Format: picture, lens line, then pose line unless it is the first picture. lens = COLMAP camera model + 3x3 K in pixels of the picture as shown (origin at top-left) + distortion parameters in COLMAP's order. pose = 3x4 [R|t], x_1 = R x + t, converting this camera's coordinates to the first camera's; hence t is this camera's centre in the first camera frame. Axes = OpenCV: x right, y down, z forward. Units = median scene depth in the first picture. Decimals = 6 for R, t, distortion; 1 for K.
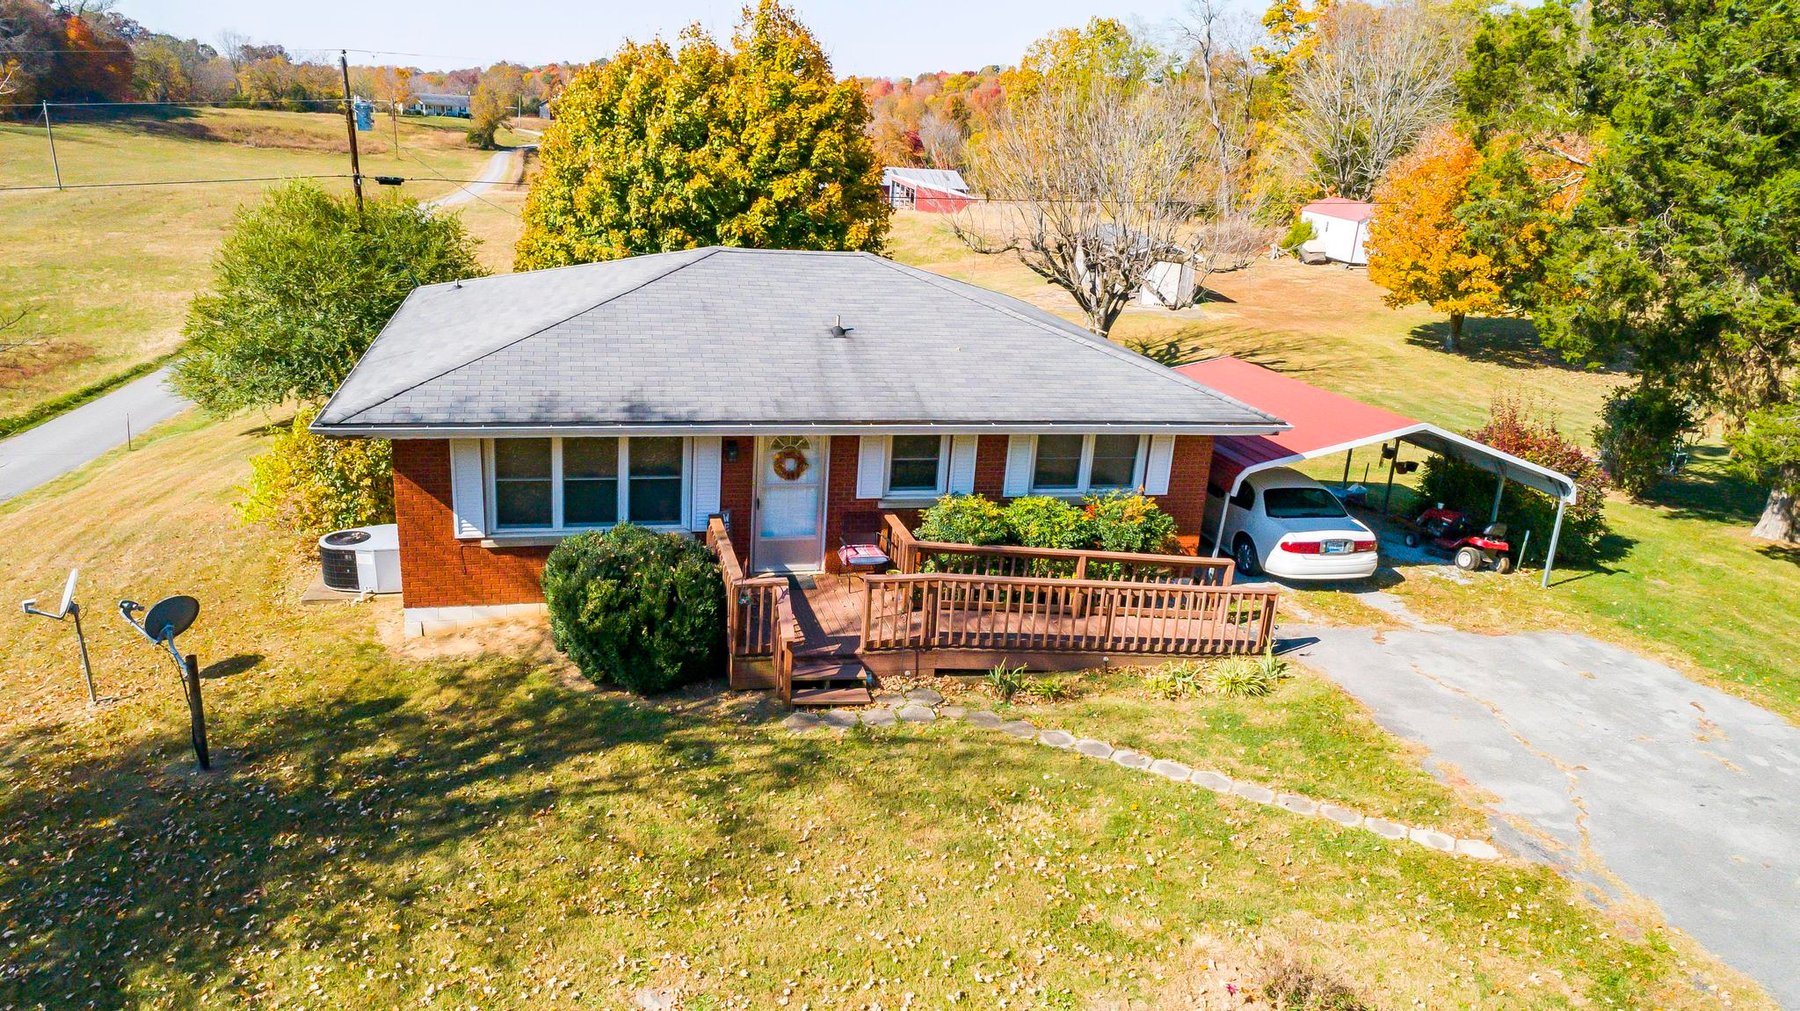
lens RADIAL K [[1232.9, 0, 900.0], [0, 1232.9, 505.5], [0, 0, 1]] dist [-0.008455, -0.005231]
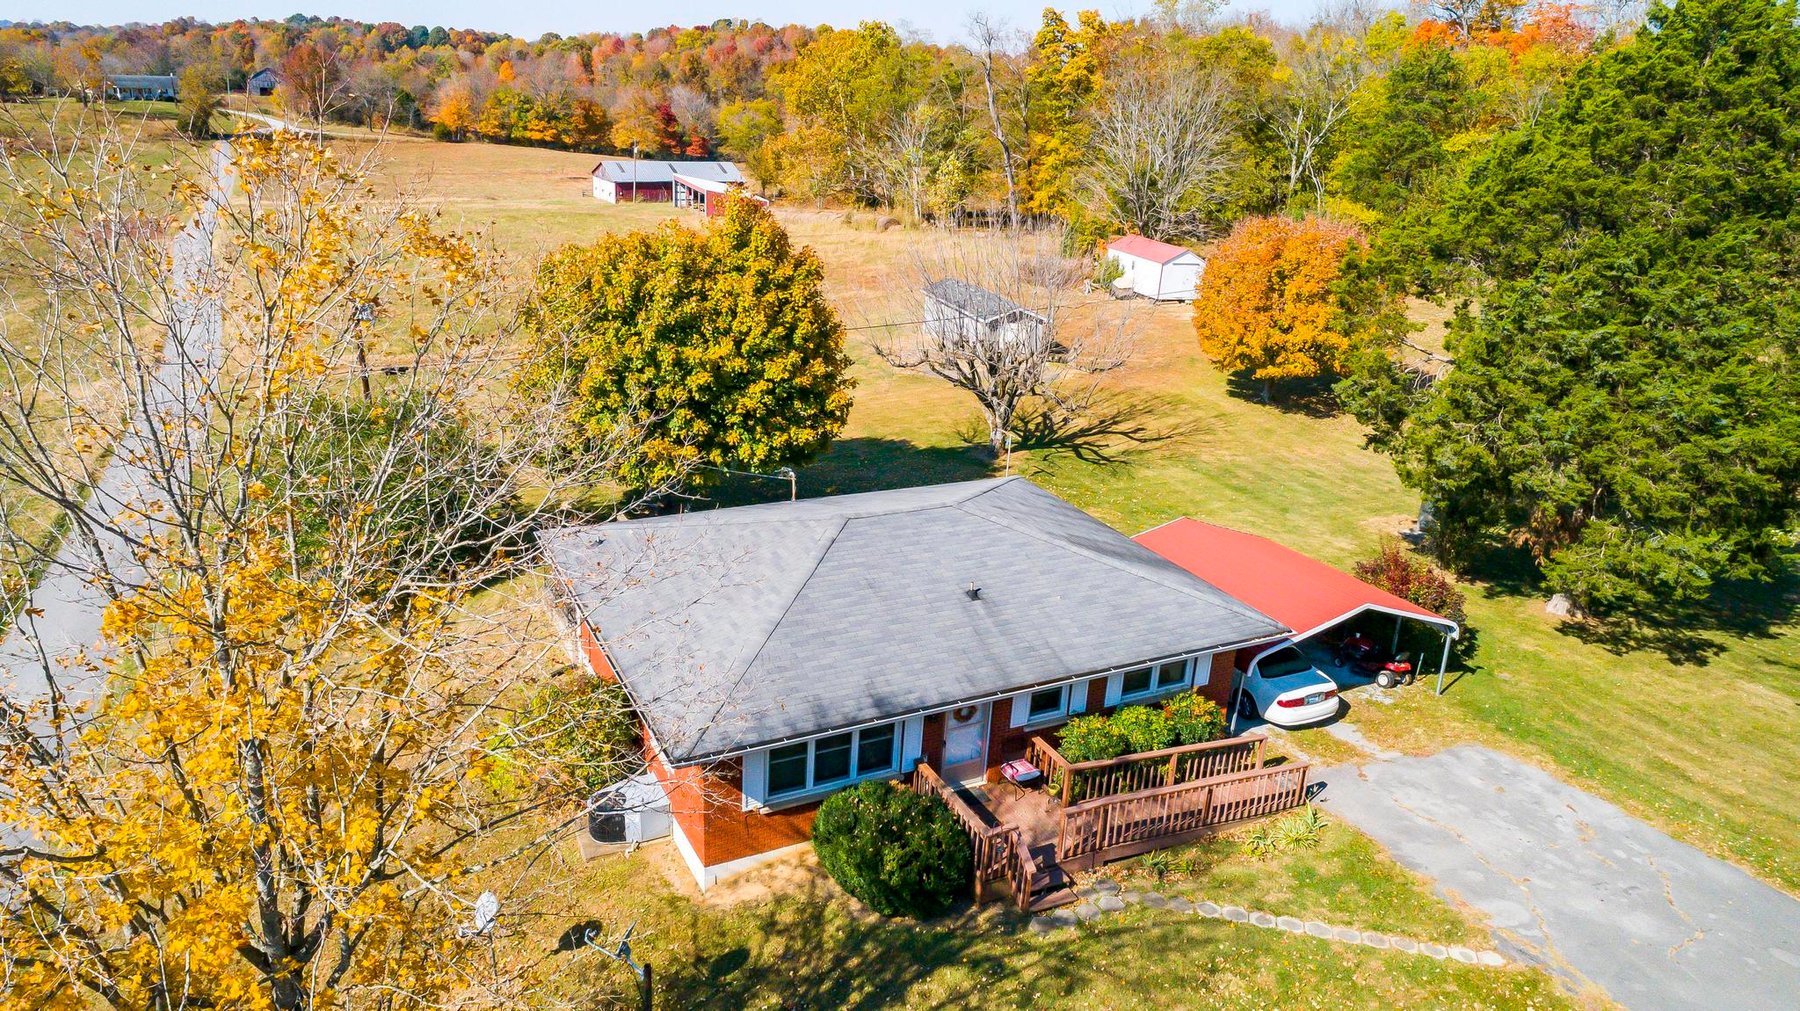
lens RADIAL K [[1232.9, 0, 900.0], [0, 1232.9, 505.5], [0, 0, 1]] dist [-0.008455, -0.005231]
pose [[0.976244, -0.090445, 0.196895, -0.389161], [0.080532, 0.995075, 0.057799, -0.330175], [-0.201153, -0.040569, 0.978719, -0.280398]]
